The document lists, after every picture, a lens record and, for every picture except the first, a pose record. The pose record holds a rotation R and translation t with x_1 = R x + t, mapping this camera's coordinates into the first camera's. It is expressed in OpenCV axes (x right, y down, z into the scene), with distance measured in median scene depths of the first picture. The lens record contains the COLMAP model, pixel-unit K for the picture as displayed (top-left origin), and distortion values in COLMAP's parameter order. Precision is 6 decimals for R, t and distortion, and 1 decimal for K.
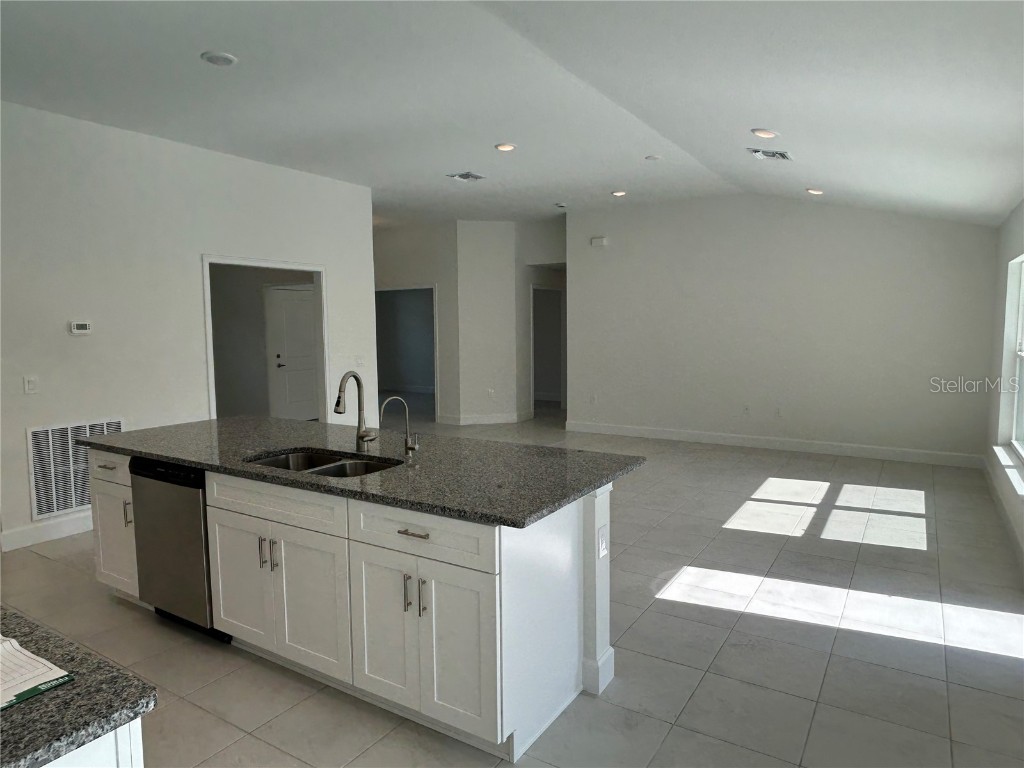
lens RADIAL K [[645.2, 0, 512.0], [0, 645.2, 384.0], [0, 0, 1]] dist [0.000715, 0.001396]
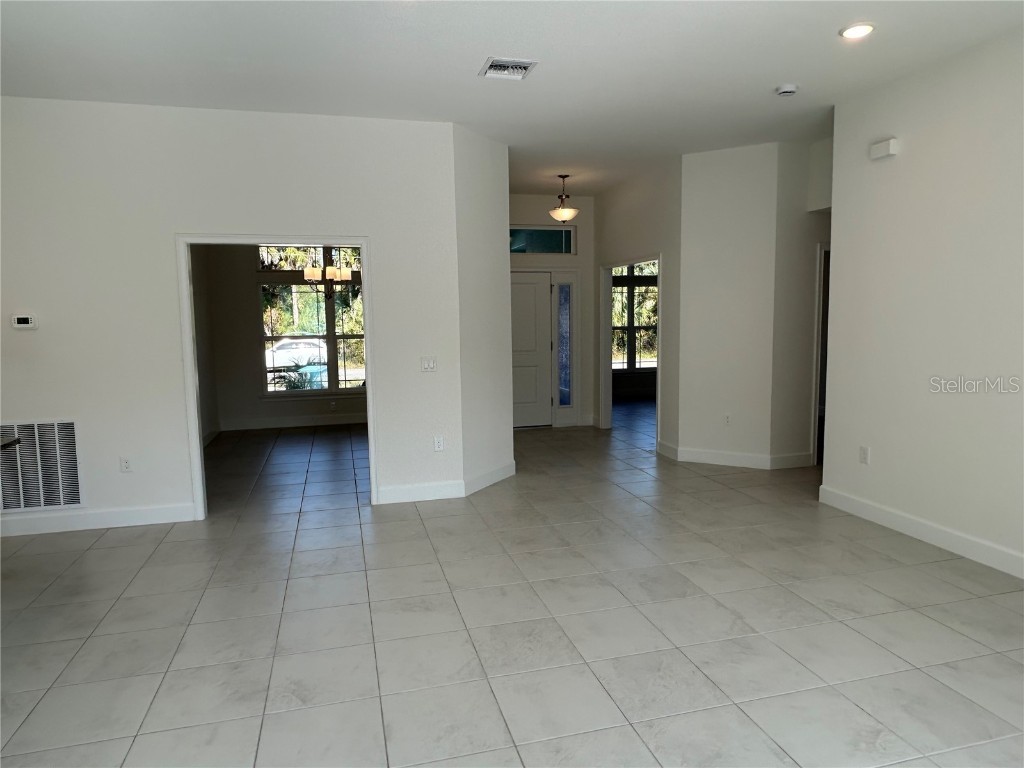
lens RADIAL K [[645.2, 0, 512.0], [0, 645.2, 384.0], [0, 0, 1]] dist [0.000715, 0.001396]
pose [[0.734122, 0.072825, -0.675101, 0.277354], [-0.056472, 0.997336, 0.046175, -0.044242], [0.676665, 0.004226, 0.736279, 0.435244]]
